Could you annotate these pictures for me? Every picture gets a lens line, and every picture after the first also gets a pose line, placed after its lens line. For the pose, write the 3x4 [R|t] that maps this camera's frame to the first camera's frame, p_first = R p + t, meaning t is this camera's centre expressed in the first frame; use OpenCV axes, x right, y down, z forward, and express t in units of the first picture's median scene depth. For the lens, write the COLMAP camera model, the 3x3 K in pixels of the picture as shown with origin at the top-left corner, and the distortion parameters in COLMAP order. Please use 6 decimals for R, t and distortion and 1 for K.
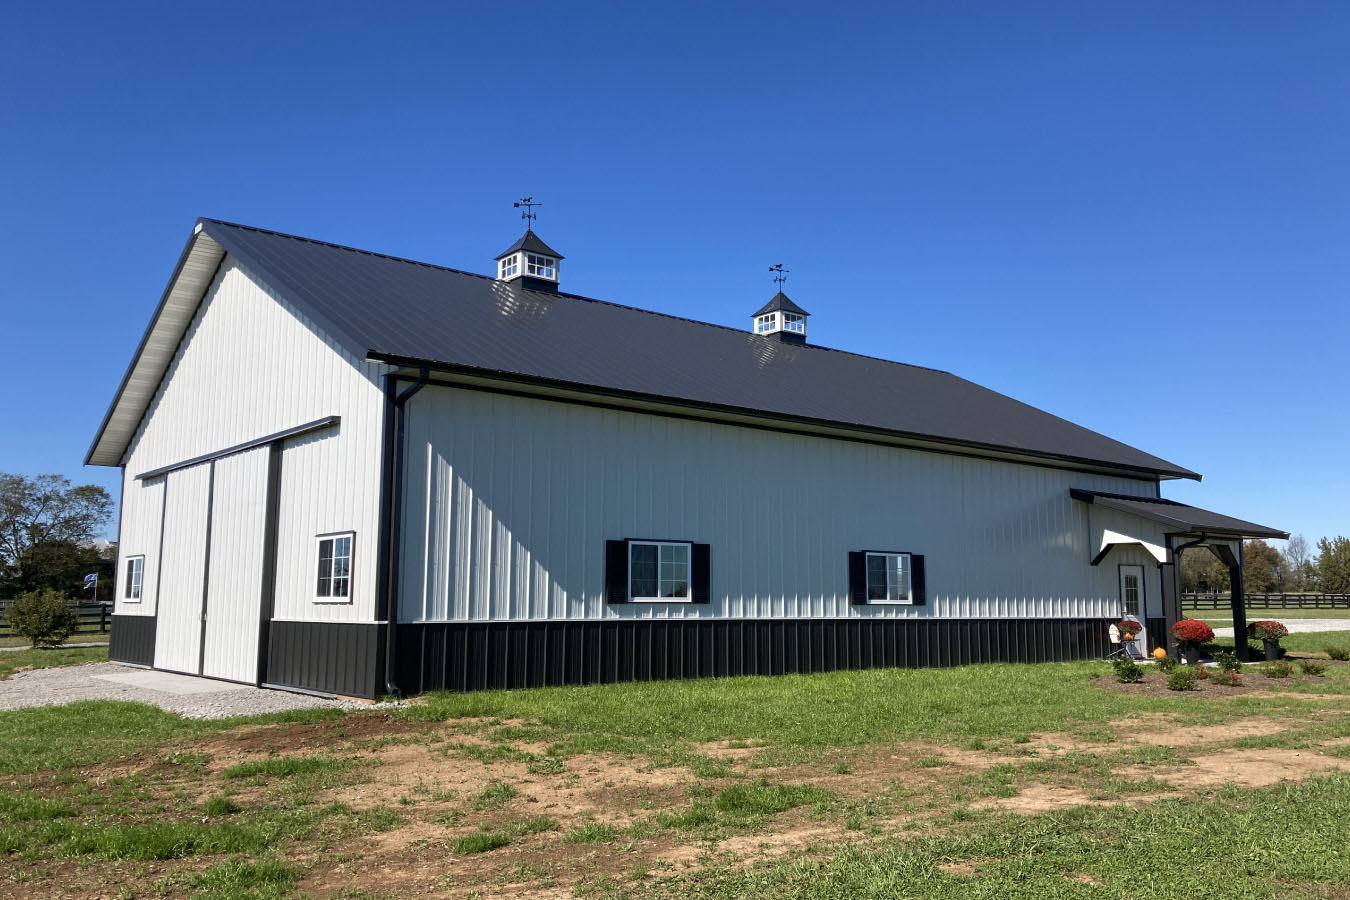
lens RADIAL K [[1179.1, 0, 687.9], [0, 1179.1, 412.2], [0, 0, 1]] dist [0.057271, -0.000765]
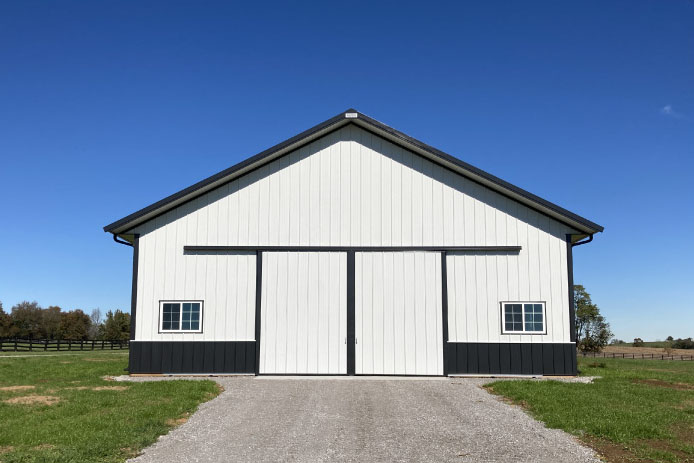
lens RADIAL K [[738.3, 0, 347.0], [0, 738.3, 231.5], [0, 0, 1]] dist [0.092094, 0.000679]
pose [[0.620794, 0.122500, 0.774344, -1.027010], [-0.124793, 0.990564, -0.056658, 0.061217], [-0.773978, -0.061459, 0.630223, 0.269789]]
